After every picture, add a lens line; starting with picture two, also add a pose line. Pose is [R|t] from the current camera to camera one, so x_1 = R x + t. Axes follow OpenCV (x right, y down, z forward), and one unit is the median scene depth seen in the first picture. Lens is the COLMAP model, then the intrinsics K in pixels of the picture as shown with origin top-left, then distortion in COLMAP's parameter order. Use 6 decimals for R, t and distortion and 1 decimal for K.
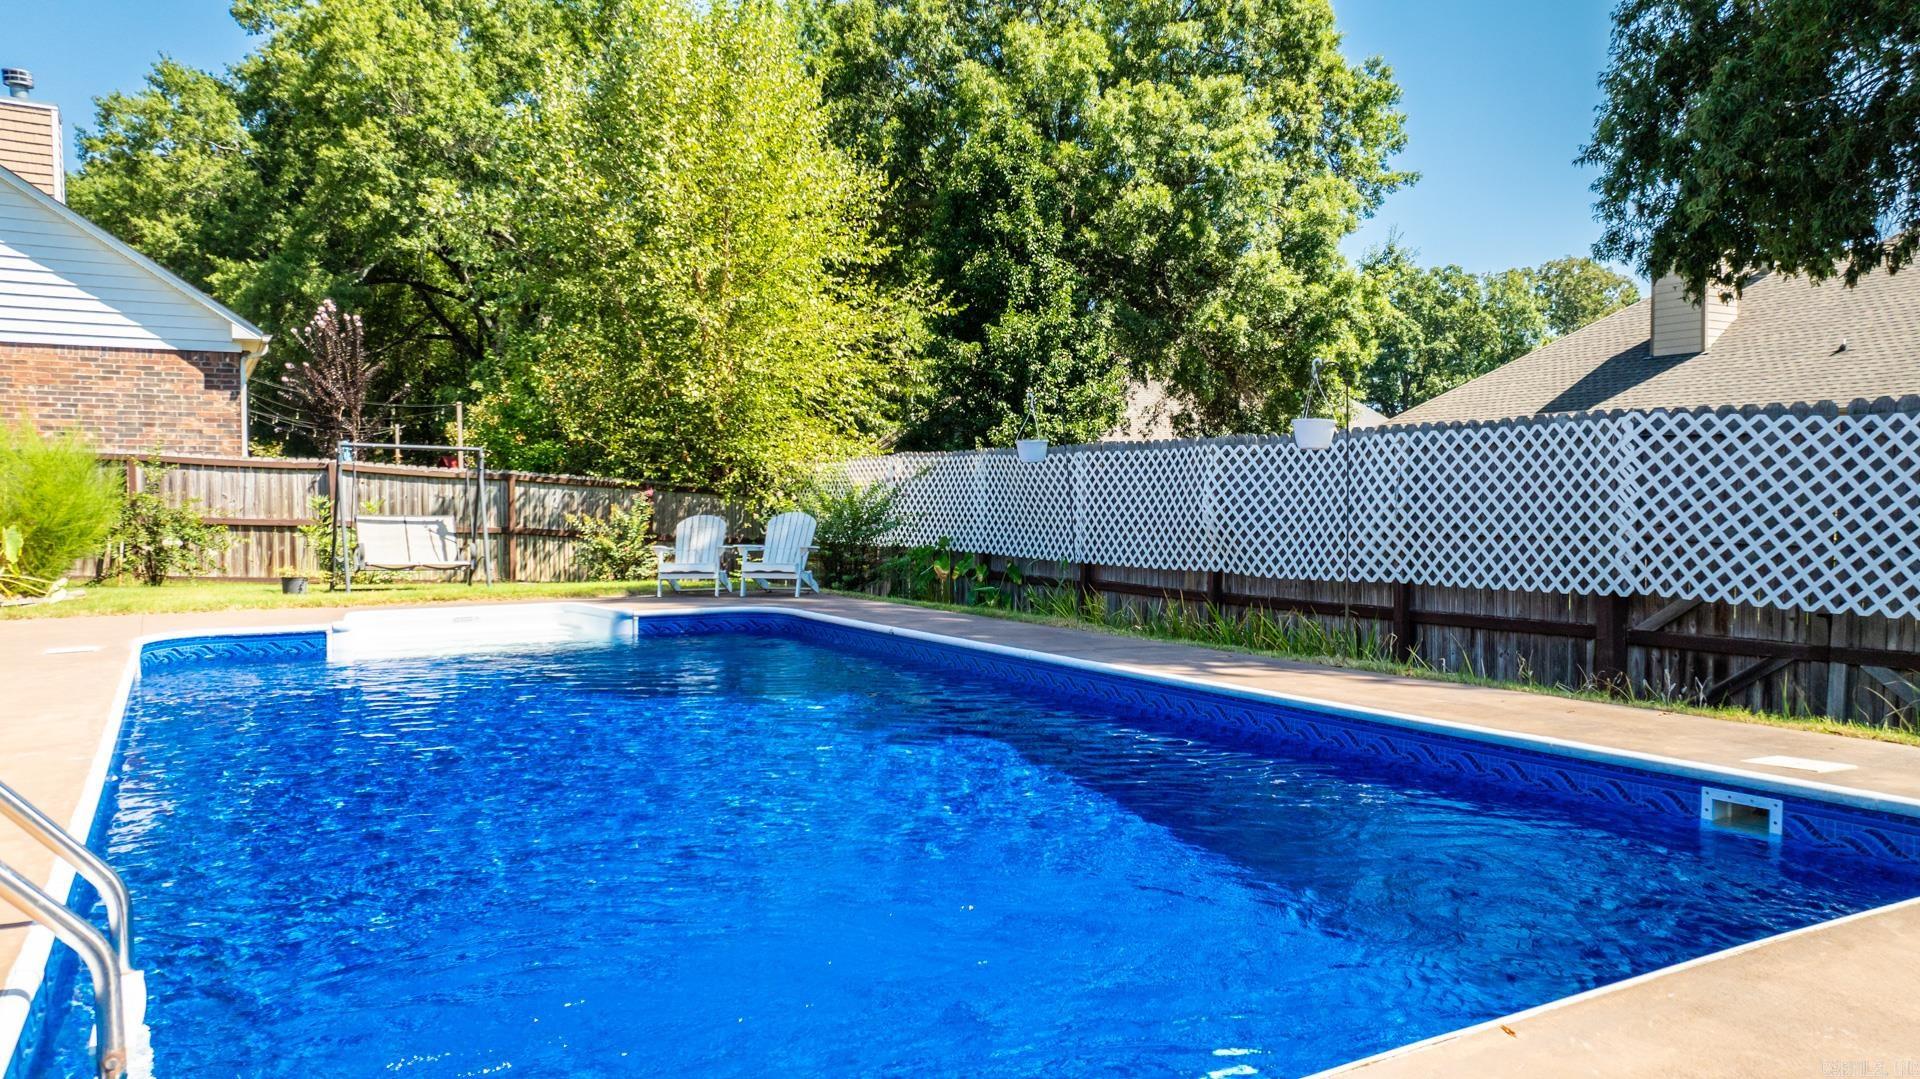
lens RADIAL K [[1347.4, 0, 955.7], [0, 1347.4, 546.9], [0, 0, 1]] dist [-0.032788, 0.032766]
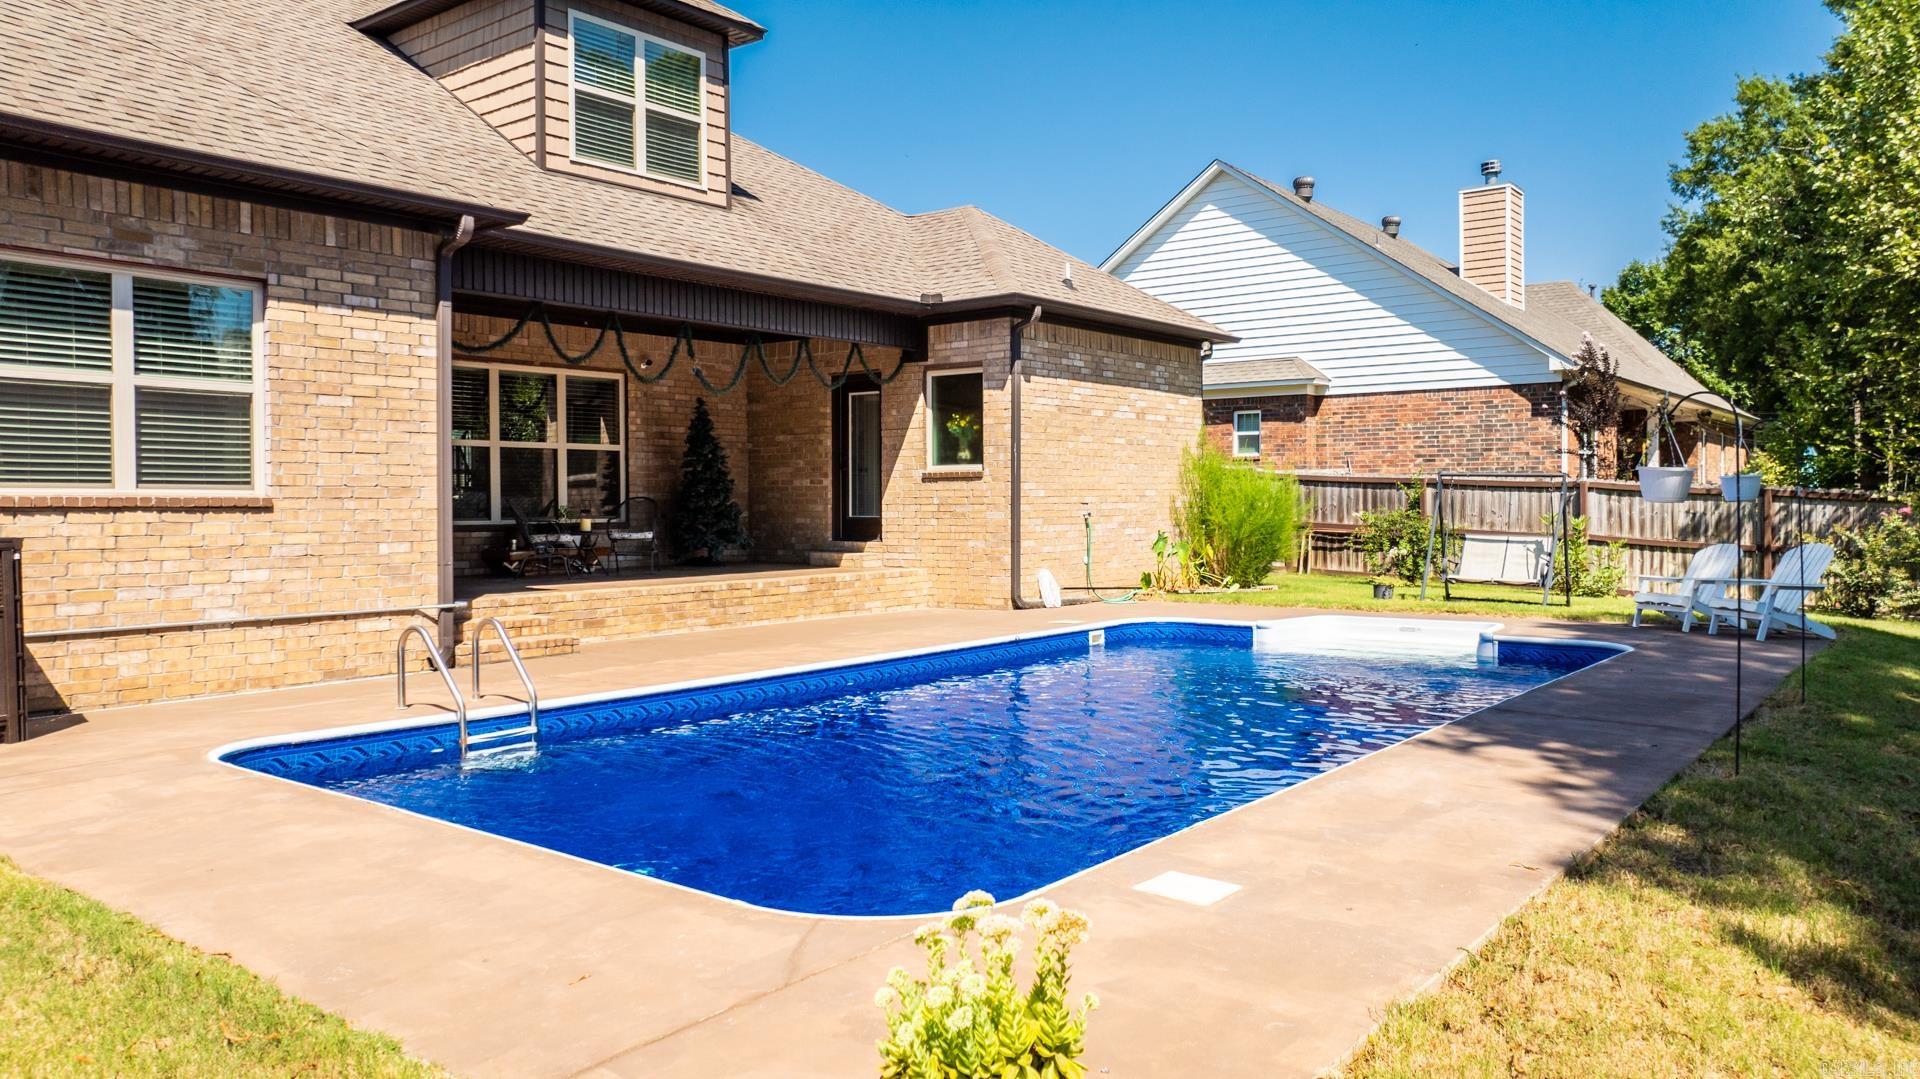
lens RADIAL K [[1347.4, 0, 957.1], [0, 1347.4, 536.6], [0, 0, 1]] dist [-0.032788, 0.032766]
pose [[0.370394, 0.023720, -0.928572, 0.326888], [-0.026054, 0.999546, 0.015140, -0.019483], [0.928509, 0.018585, 0.370843, 0.116448]]
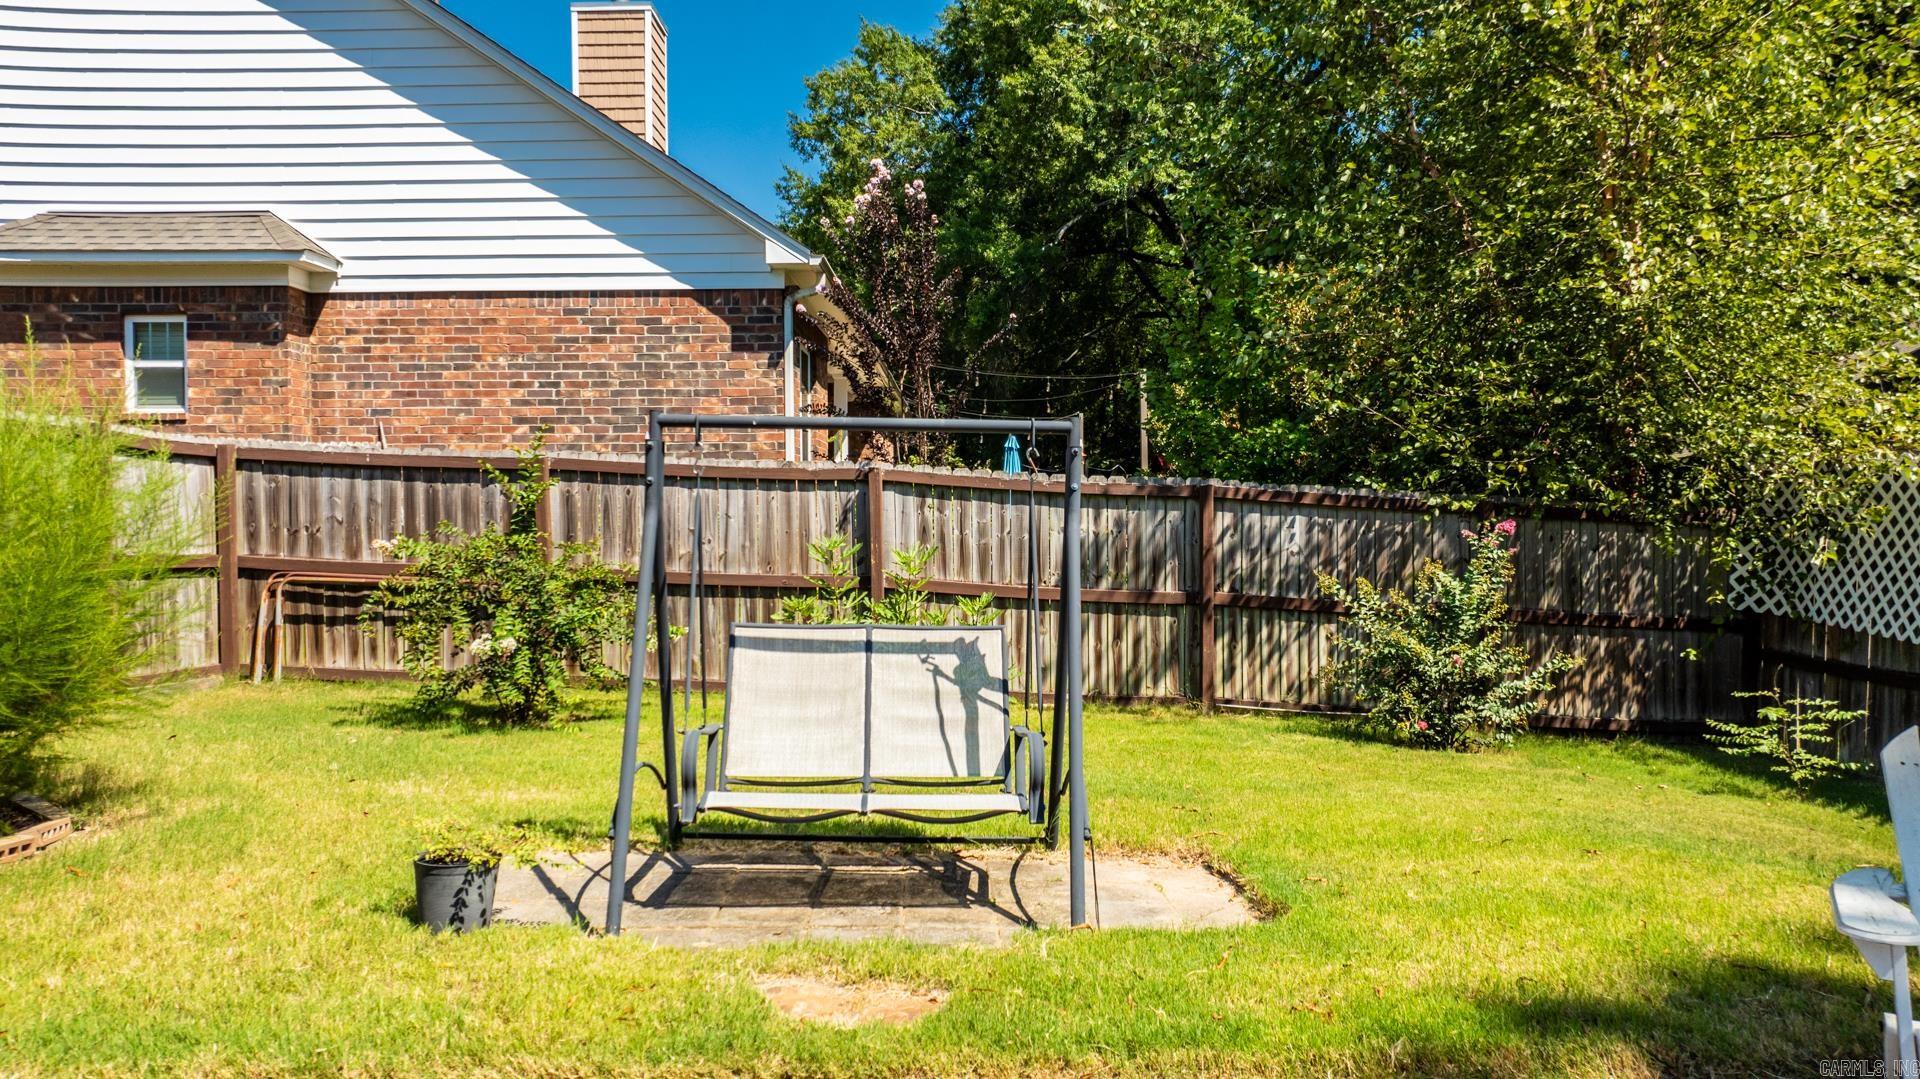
lens RADIAL K [[1347.4, 0, 958.7], [0, 1347.4, 541.8], [0, 0, 1]] dist [-0.032788, 0.032766]
pose [[0.865208, 0.013637, -0.501228, -0.158483], [-0.014335, 0.999894, 0.002460, -0.033000], [0.501208, 0.005057, 0.865312, 0.515282]]
